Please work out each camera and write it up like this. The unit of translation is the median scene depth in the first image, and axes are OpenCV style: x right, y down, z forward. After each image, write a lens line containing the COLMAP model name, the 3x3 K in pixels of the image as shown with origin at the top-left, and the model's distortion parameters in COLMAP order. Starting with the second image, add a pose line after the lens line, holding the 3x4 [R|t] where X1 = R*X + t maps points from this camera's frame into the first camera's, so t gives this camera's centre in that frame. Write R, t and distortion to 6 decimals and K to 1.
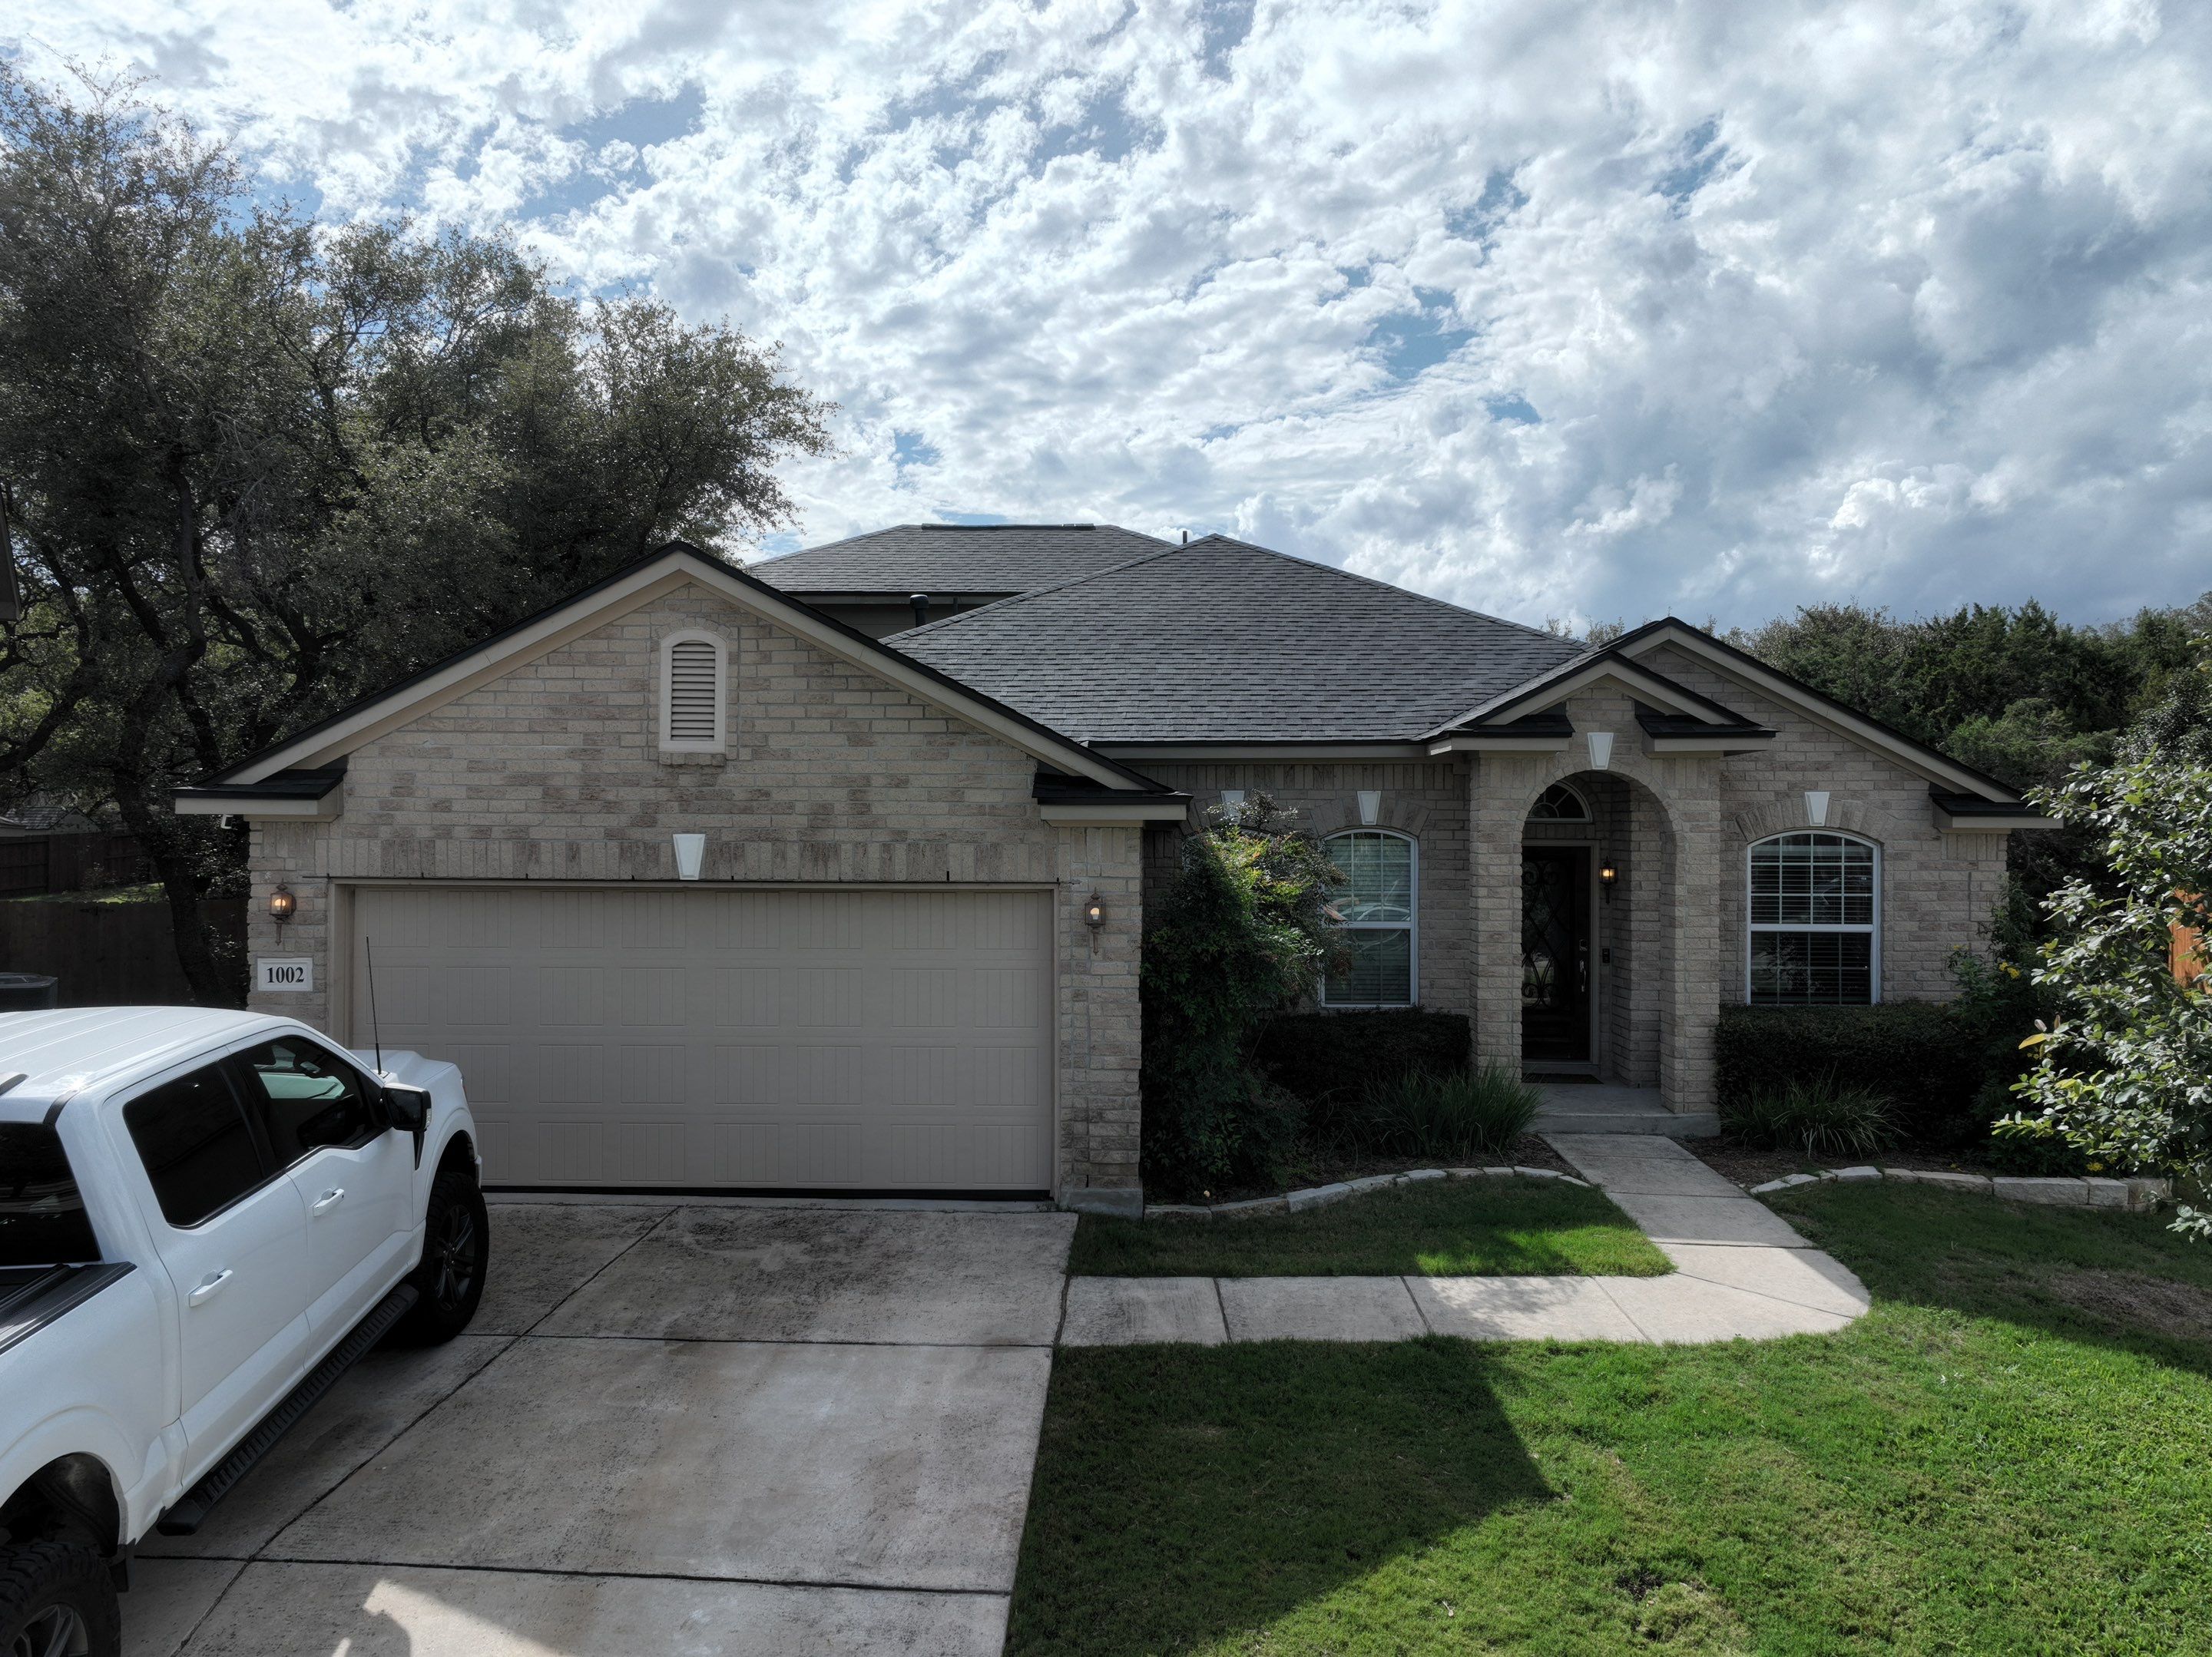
lens RADIAL K [[1551.1, 0, 1106.0], [0, 1551.1, 828.5], [0, 0, 1]] dist [0.007635, 0.010253]
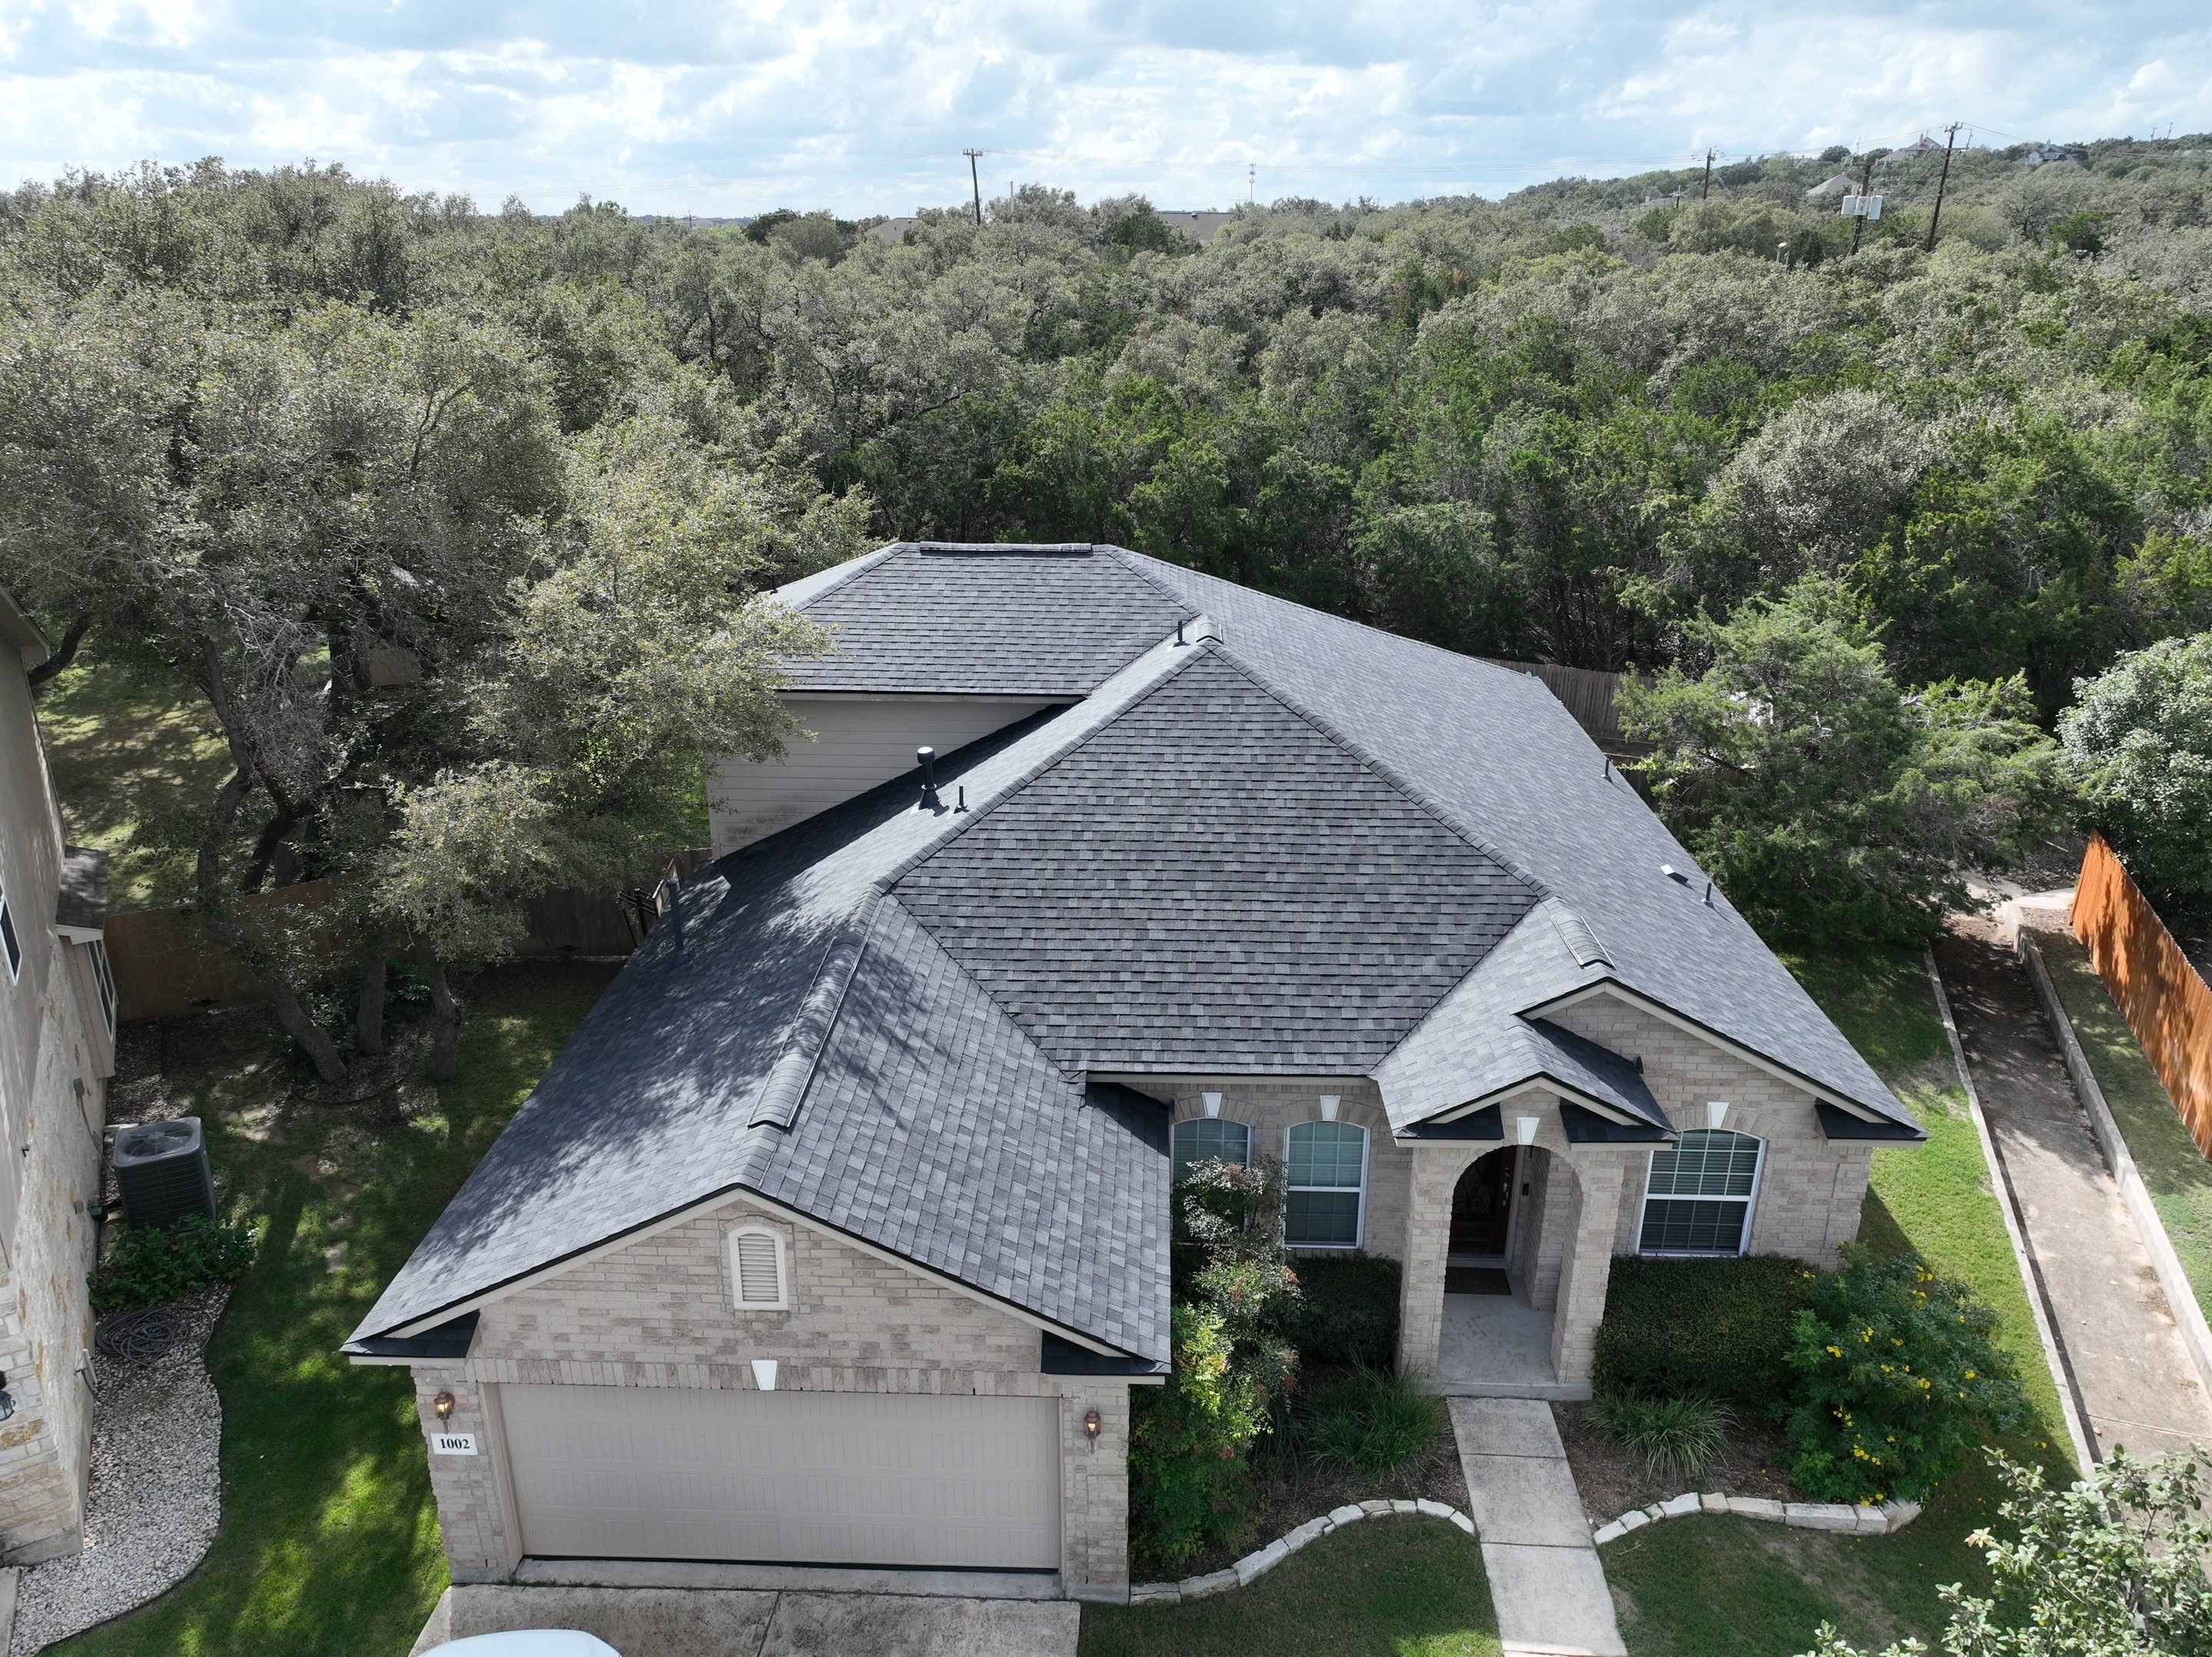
lens RADIAL K [[1551.1, 0, 1106.0], [0, 1551.1, 828.5], [0, 0, 1]] dist [0.007635, 0.010253]
pose [[1.000000, -0.000113, -0.000765, 0.005375], [0.000383, 0.931412, 0.363967, -0.839597], [0.000672, -0.363967, 0.931412, -0.000506]]
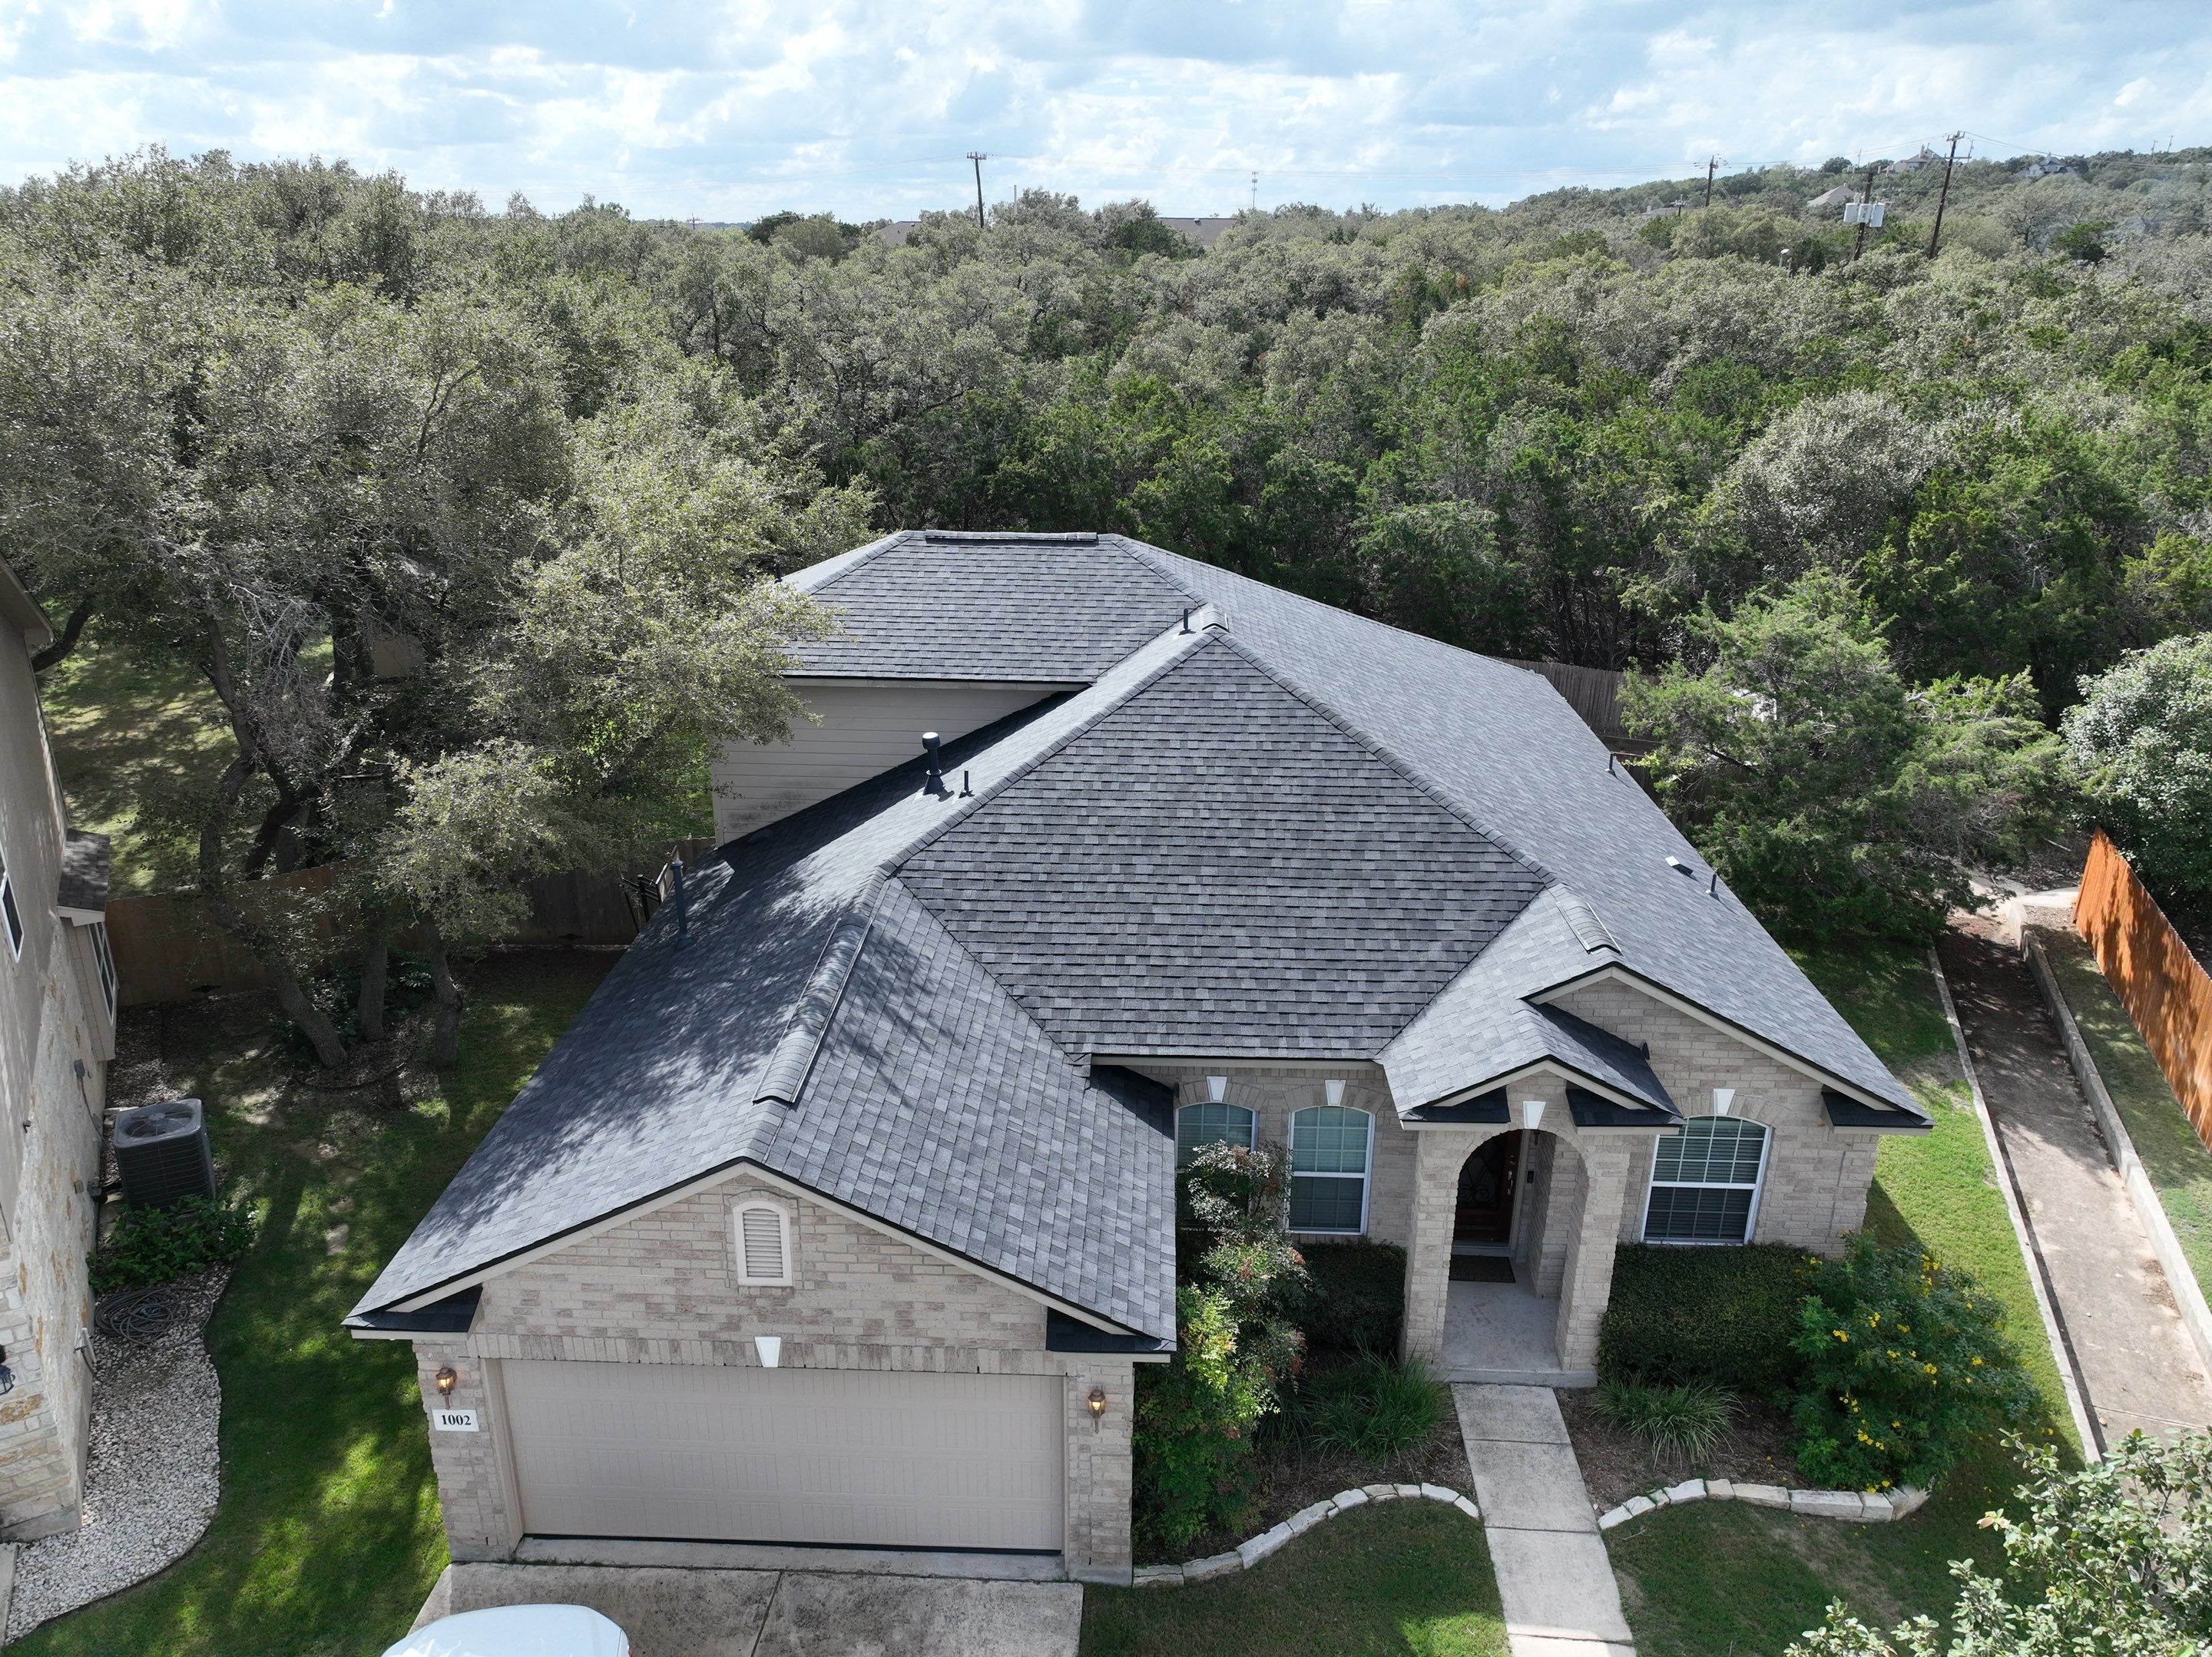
lens RADIAL K [[1551.1, 0, 1106.0], [0, 1551.1, 828.5], [0, 0, 1]] dist [0.007635, 0.010253]
pose [[0.999985, 0.005539, -0.000068, -0.001703], [-0.005142, 0.932809, 0.360335, -0.816614], [0.002059, -0.360329, 0.932823, -0.005901]]
